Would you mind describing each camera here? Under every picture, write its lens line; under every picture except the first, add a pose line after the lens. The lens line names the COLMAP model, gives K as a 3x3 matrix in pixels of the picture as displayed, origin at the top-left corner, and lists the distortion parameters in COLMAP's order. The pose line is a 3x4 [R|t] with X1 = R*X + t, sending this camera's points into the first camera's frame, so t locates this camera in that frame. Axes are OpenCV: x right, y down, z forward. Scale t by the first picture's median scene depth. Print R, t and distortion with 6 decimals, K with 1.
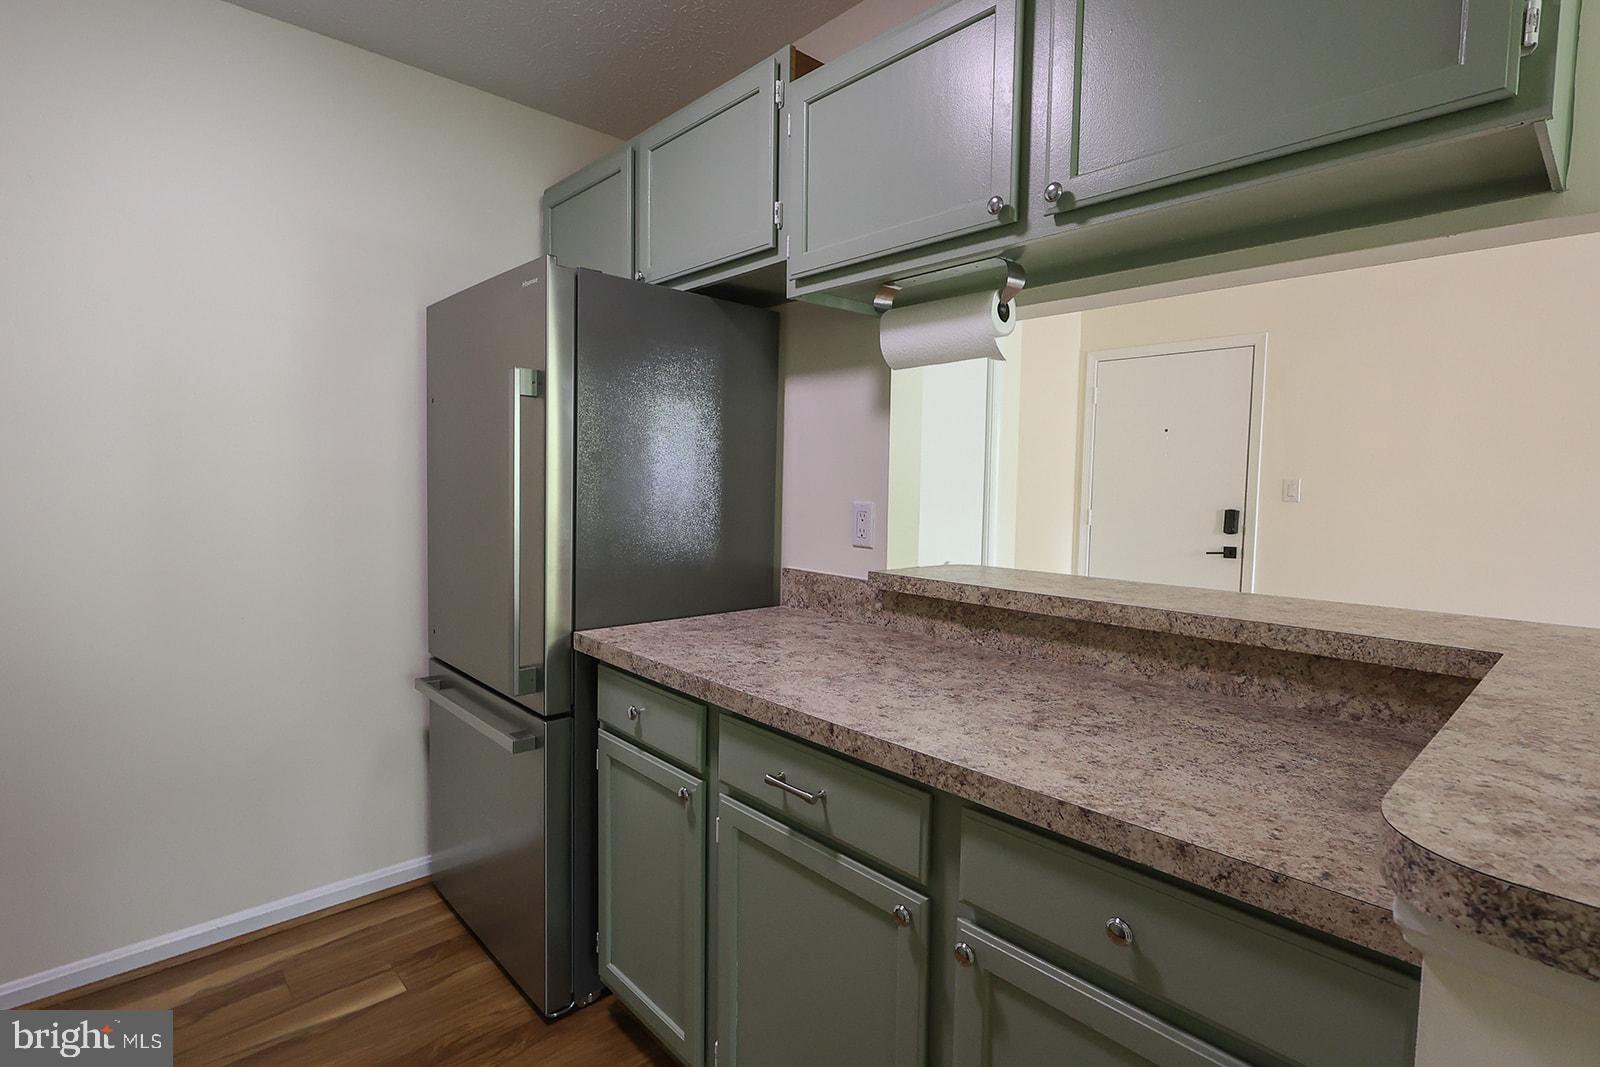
lens RADIAL K [[770.7, 0, 801.4], [0, 770.7, 527.4], [0, 0, 1]] dist [-0.003494, 0.000655]
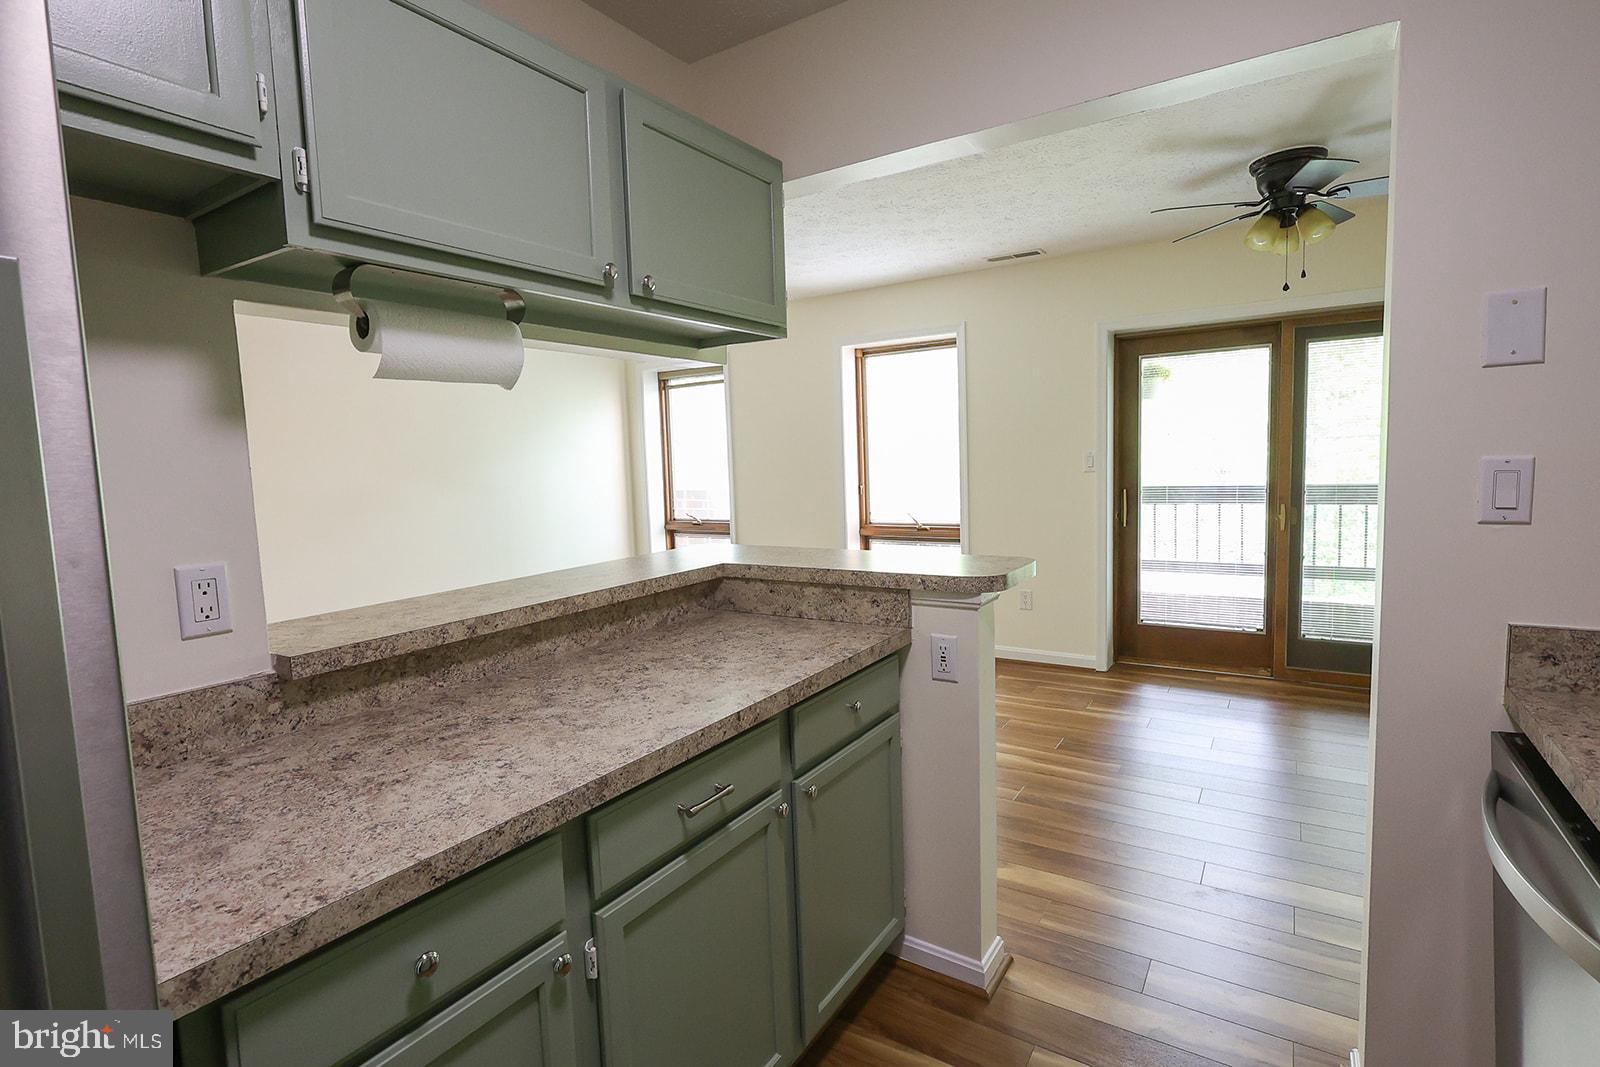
lens RADIAL K [[770.7, 0, 801.4], [0, 770.7, 527.4], [0, 0, 1]] dist [-0.003494, 0.000655]
pose [[-0.243998, -0.097815, 0.964830, -0.832164], [0.091446, 0.988147, 0.123305, -0.123906], [-0.965455, 0.118316, -0.232161, 0.867179]]
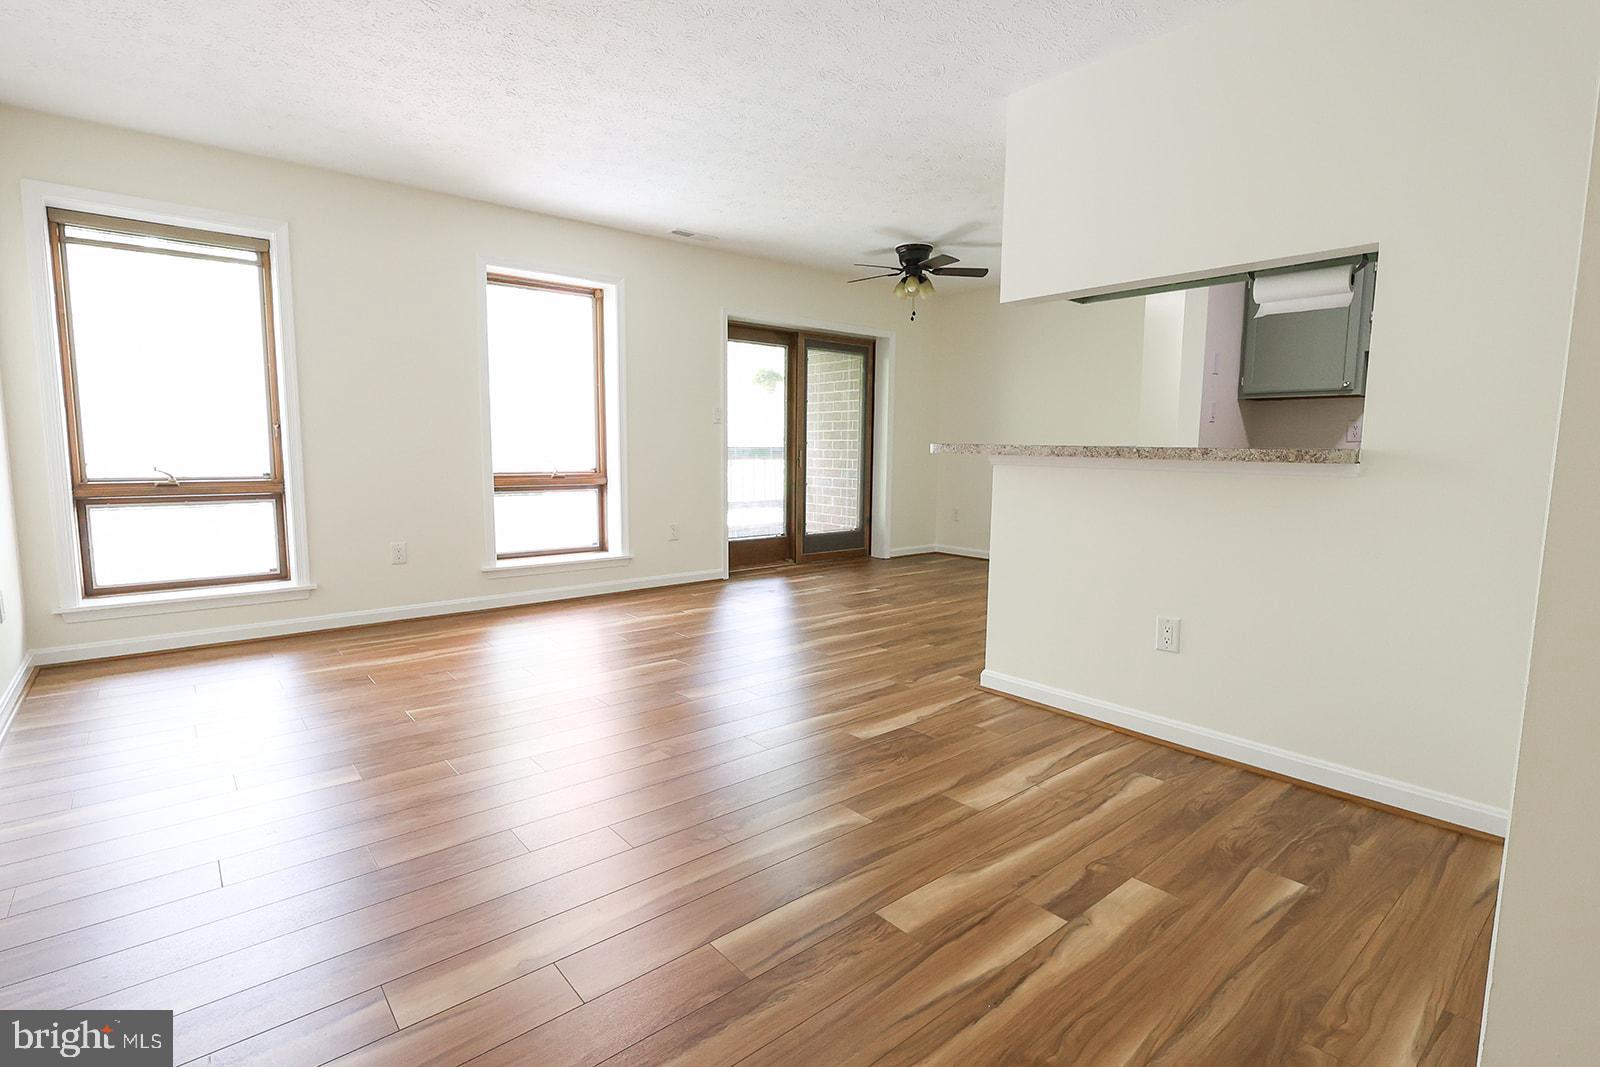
lens RADIAL K [[767.9, 0, 803.7], [0, 767.9, 526.2], [0, 0, 1]] dist [-0.003062, 0.000036]
pose [[-0.998617, -0.031622, 0.042011, 1.219389], [-0.024164, 0.985582, 0.167466, -0.010552], [-0.046701, 0.166219, -0.984982, 2.883565]]
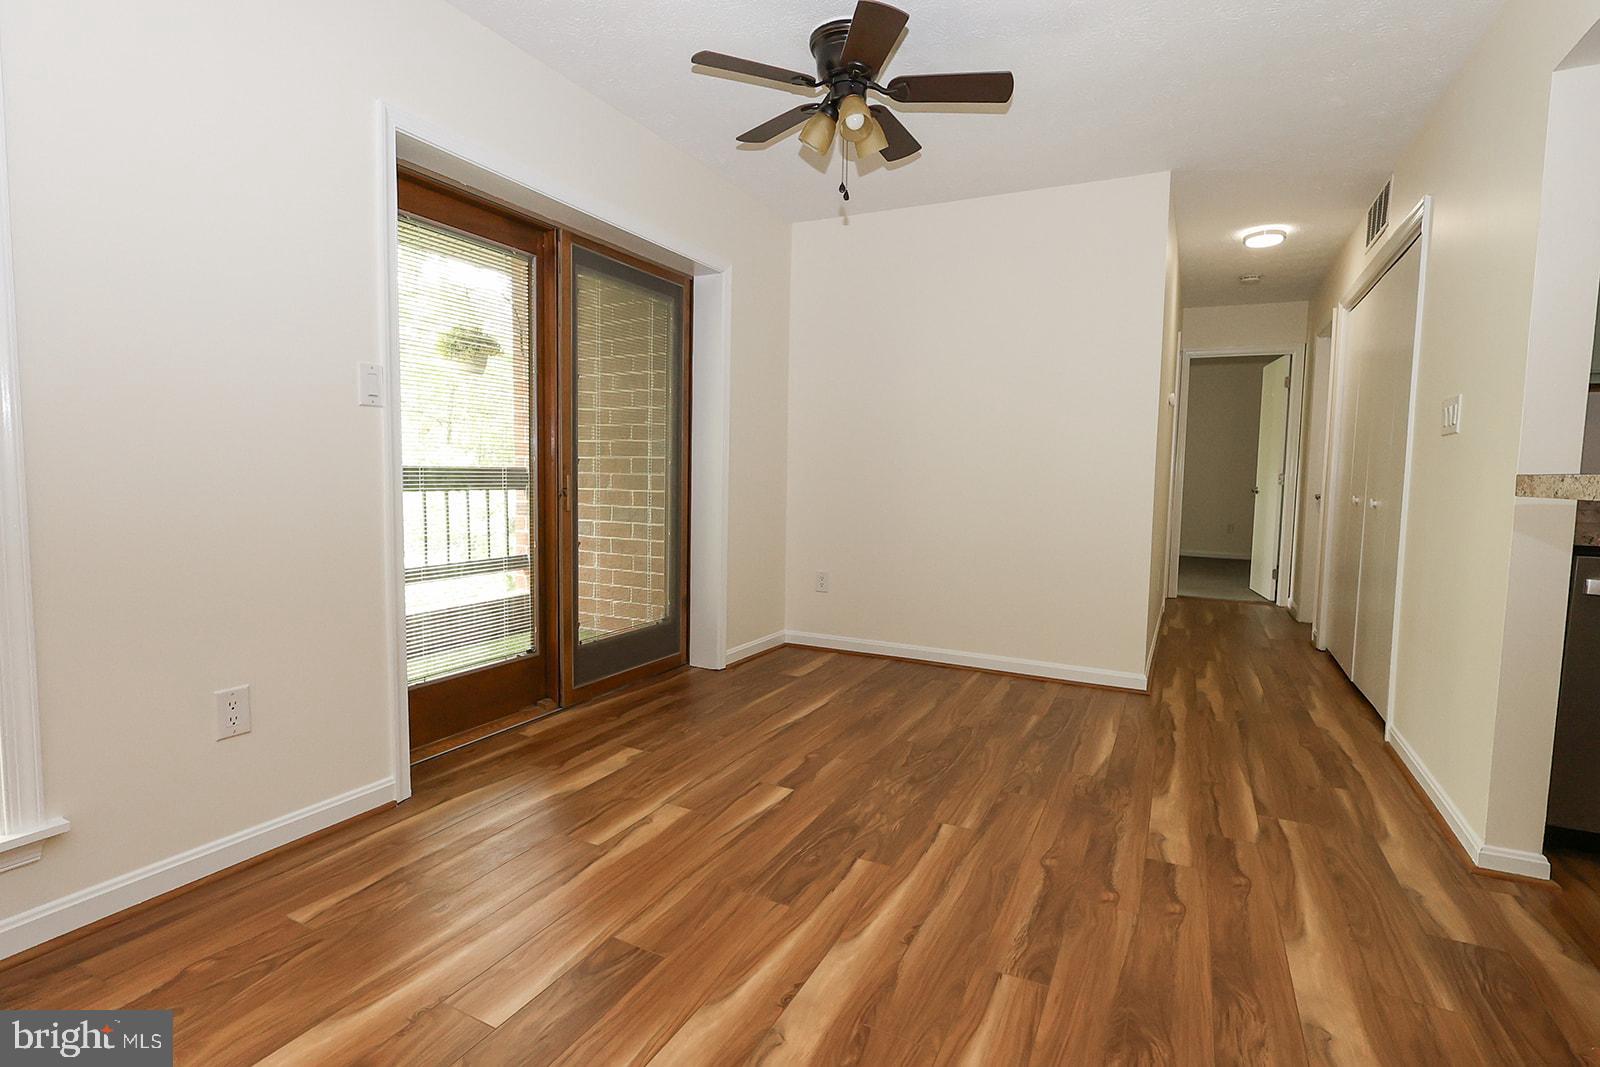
lens RADIAL K [[767.9, 0, 803.7], [0, 767.9, 526.2], [0, 0, 1]] dist [-0.003062, 0.000036]
pose [[-0.936899, -0.009097, -0.349481, 1.561102], [-0.055480, 0.990862, 0.122940, 0.136543], [0.345169, 0.134572, -0.928843, 0.731366]]
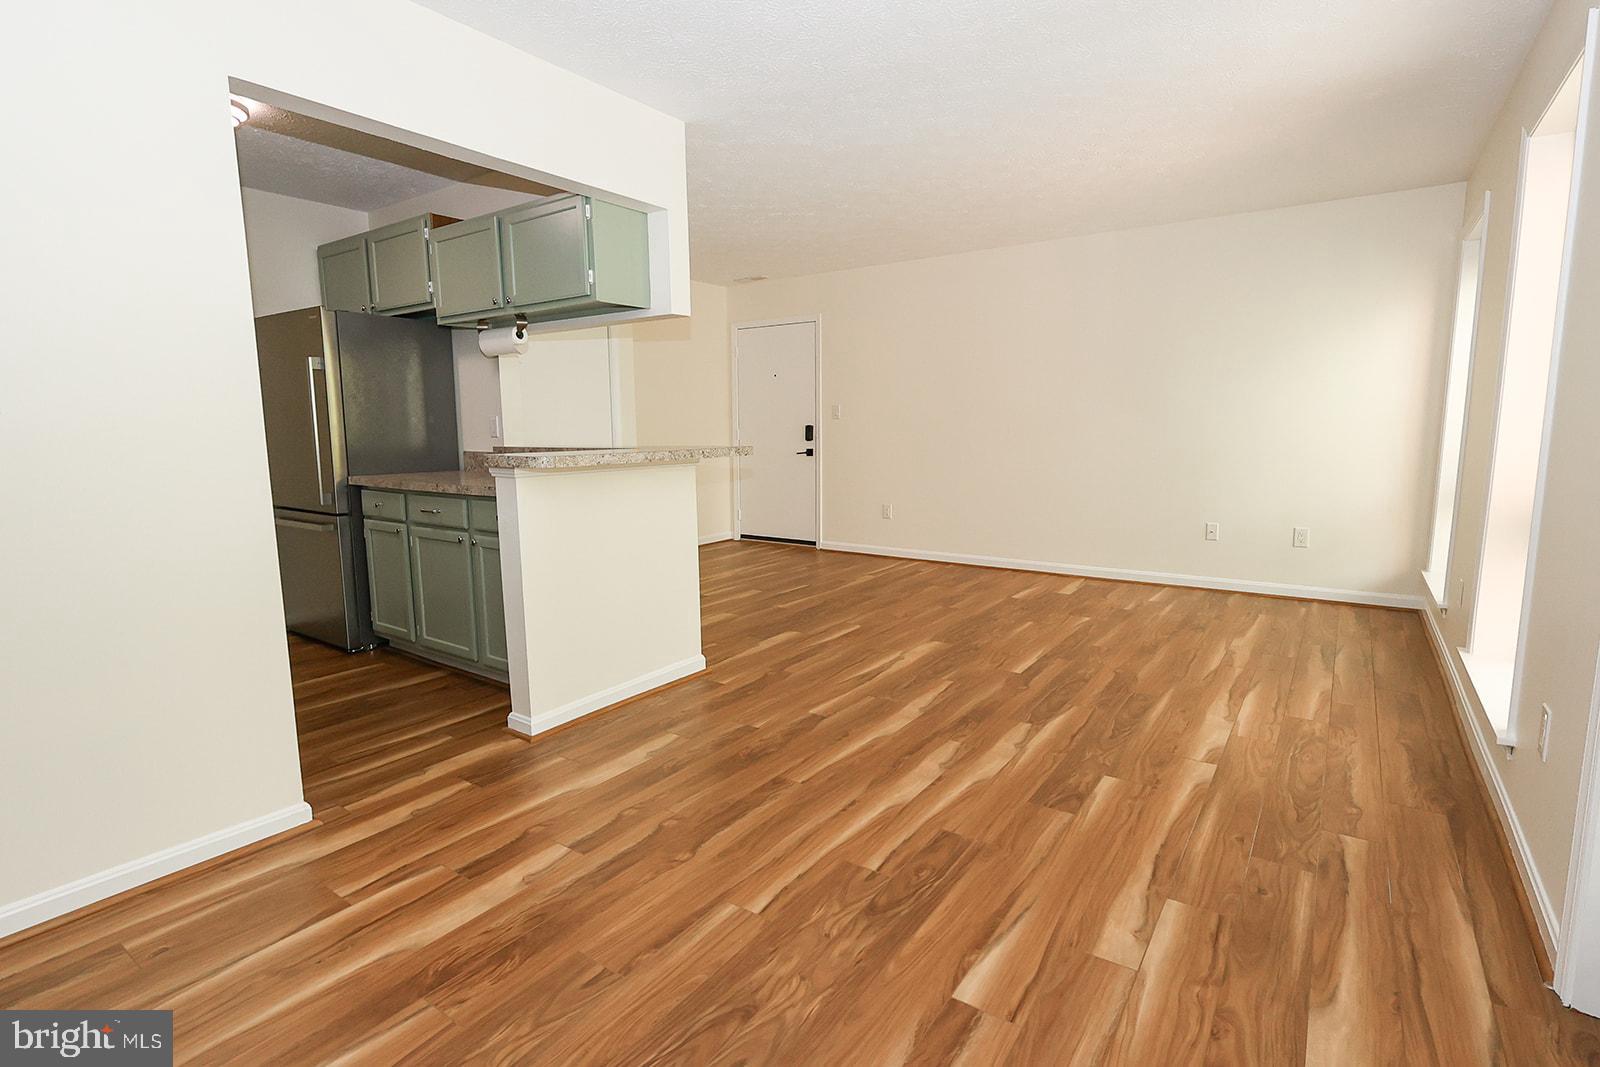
lens RADIAL K [[770.7, 0, 801.4], [0, 770.7, 527.4], [0, 0, 1]] dist [-0.003494, 0.000655]
pose [[0.978682, -0.054242, 0.198091, 0.622824], [0.039738, 0.996279, 0.076479, 0.189394], [-0.201502, -0.066977, 0.977195, -1.682056]]
